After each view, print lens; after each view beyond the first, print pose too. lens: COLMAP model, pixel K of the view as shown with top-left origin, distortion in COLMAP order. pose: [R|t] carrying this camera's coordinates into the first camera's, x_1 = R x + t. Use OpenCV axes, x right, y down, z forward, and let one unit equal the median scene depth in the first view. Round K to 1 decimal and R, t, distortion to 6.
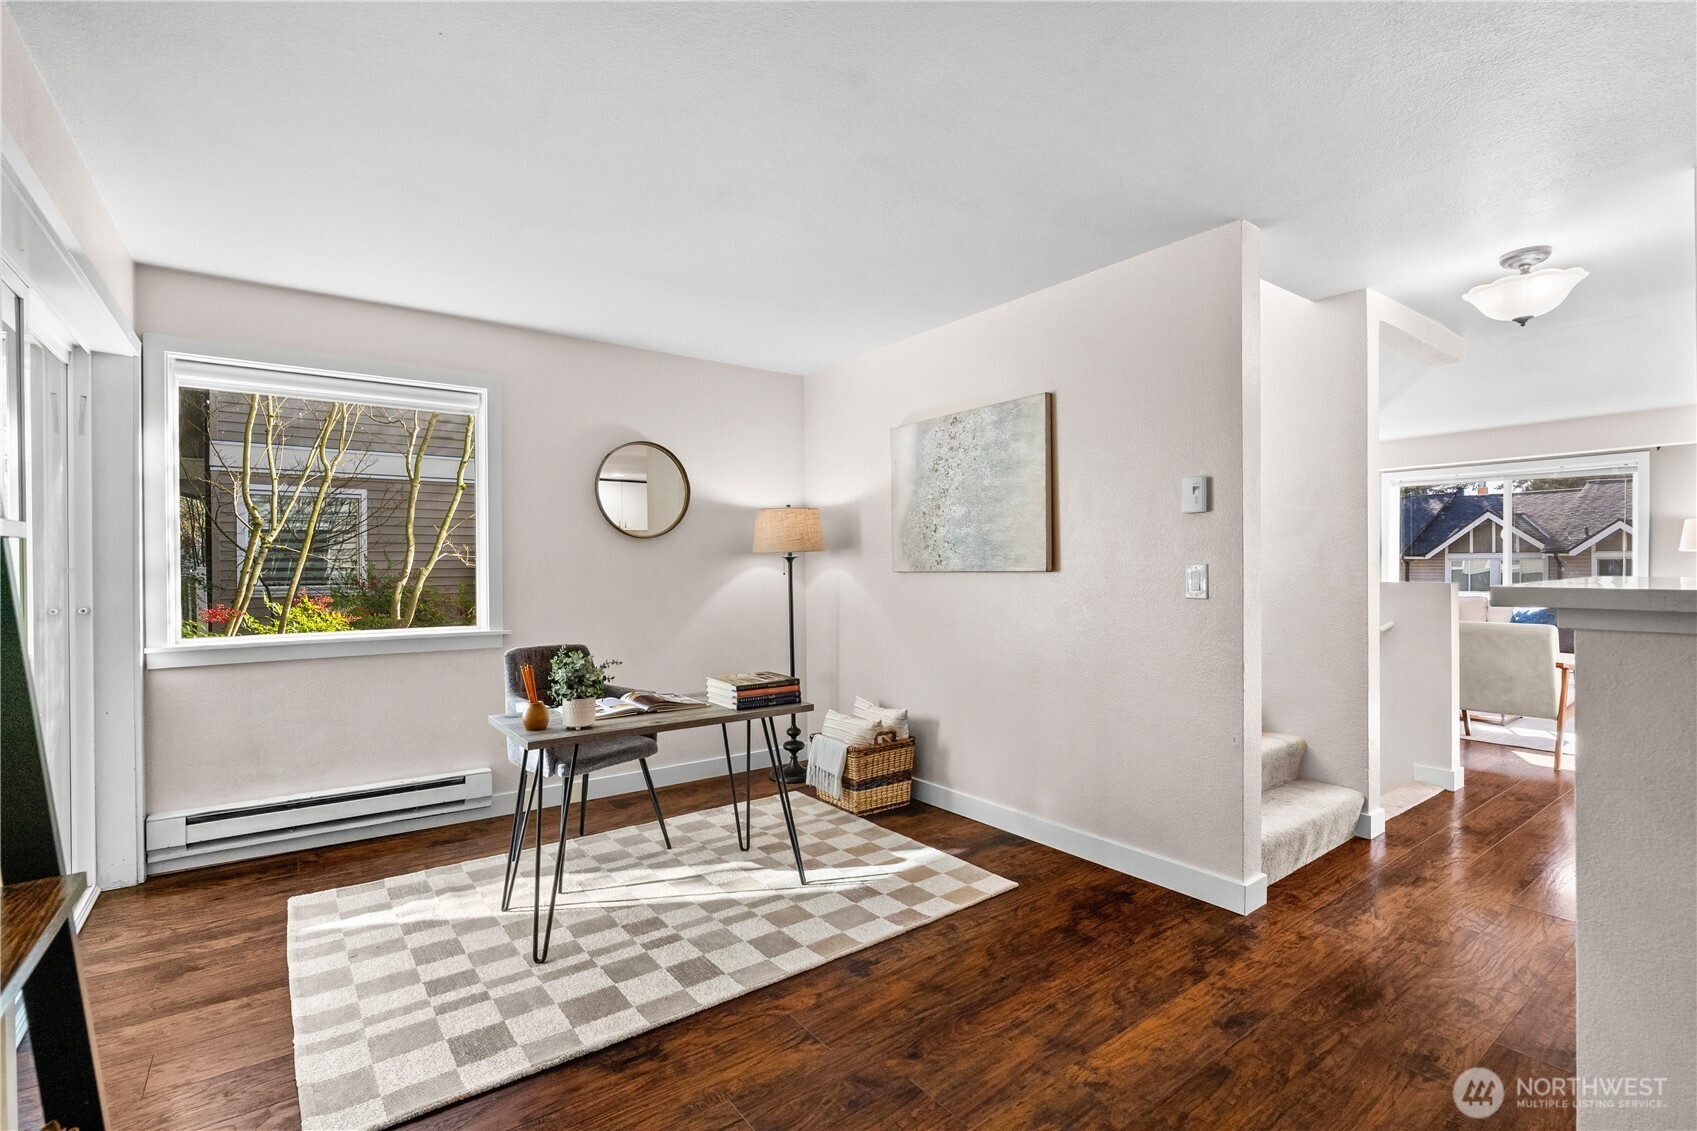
lens RADIAL K [[767.9, 0, 833.6], [0, 767.9, 564.5], [0, 0, 1]] dist [-0.007006, 0.001723]
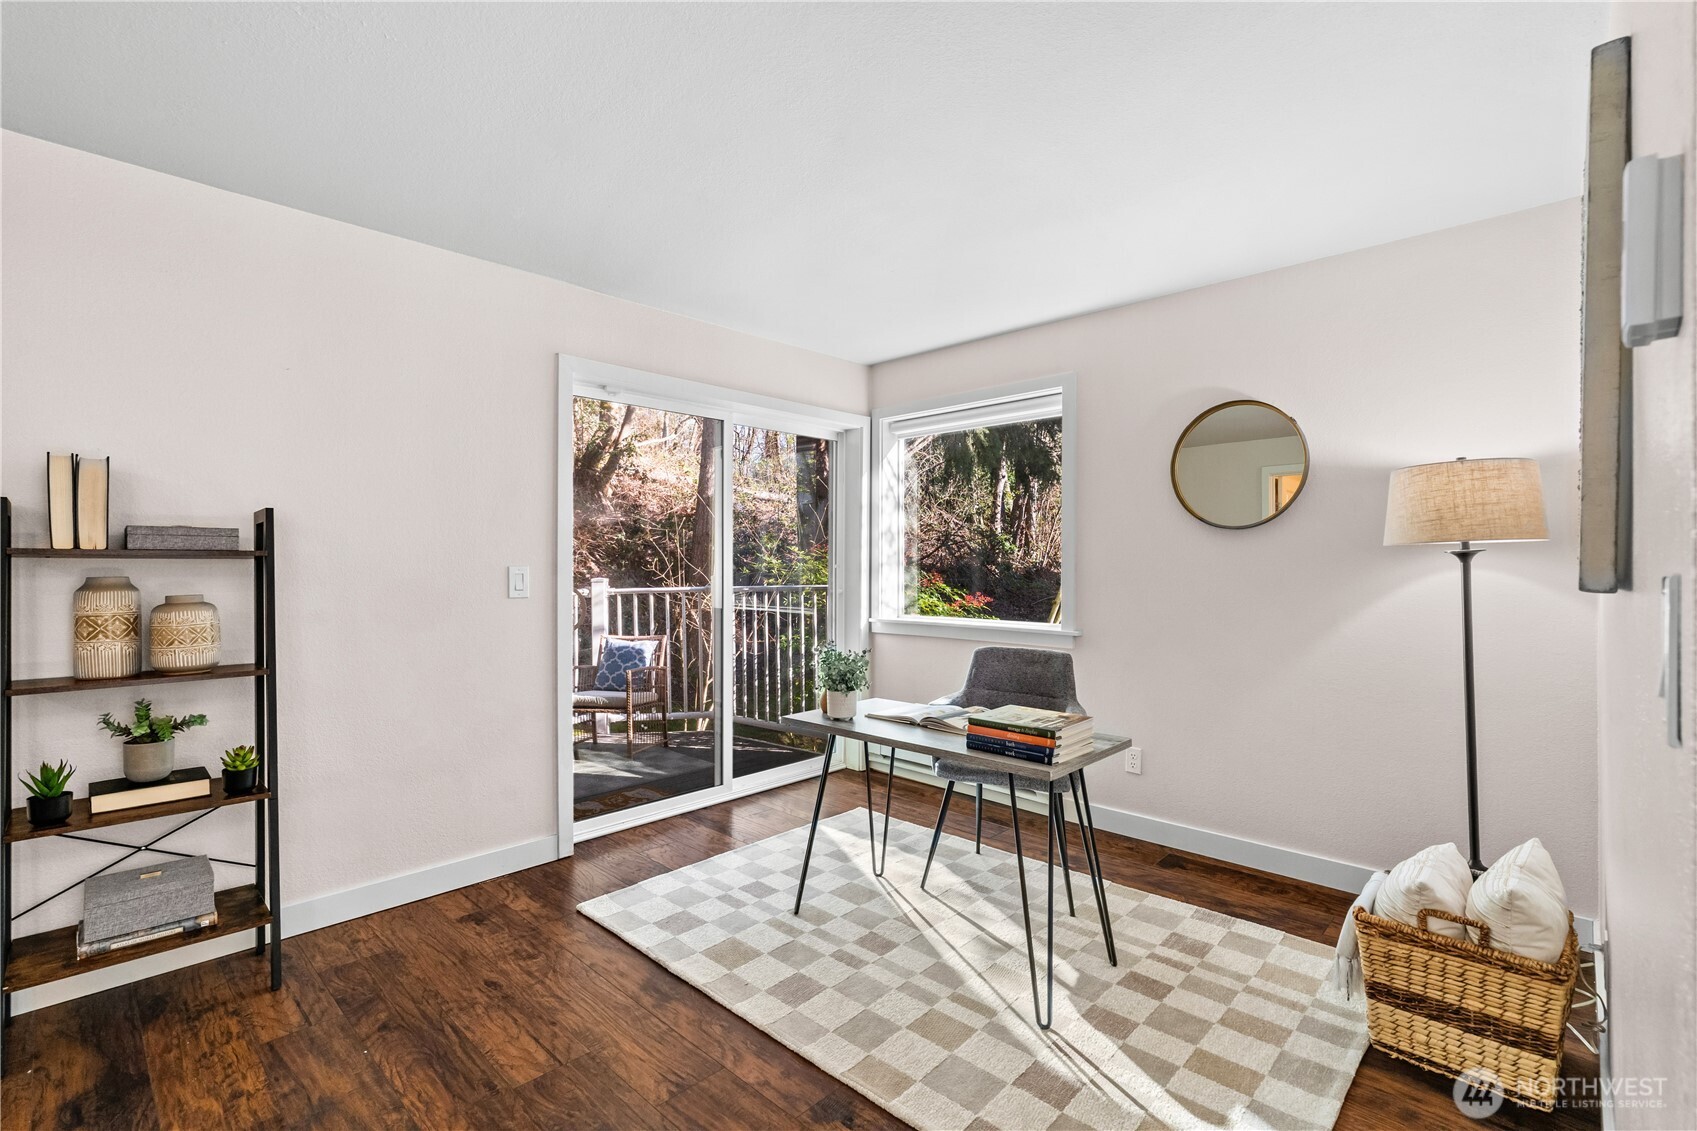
lens RADIAL K [[767.9, 0, 845.0], [0, 767.9, 567.4], [0, 0, 1]] dist [-0.007006, 0.001723]
pose [[0.176108, 0.007630, -0.984341, 0.621761], [-0.000594, 0.999971, 0.007645, -0.003234], [0.984371, -0.000762, 0.176107, 0.721917]]
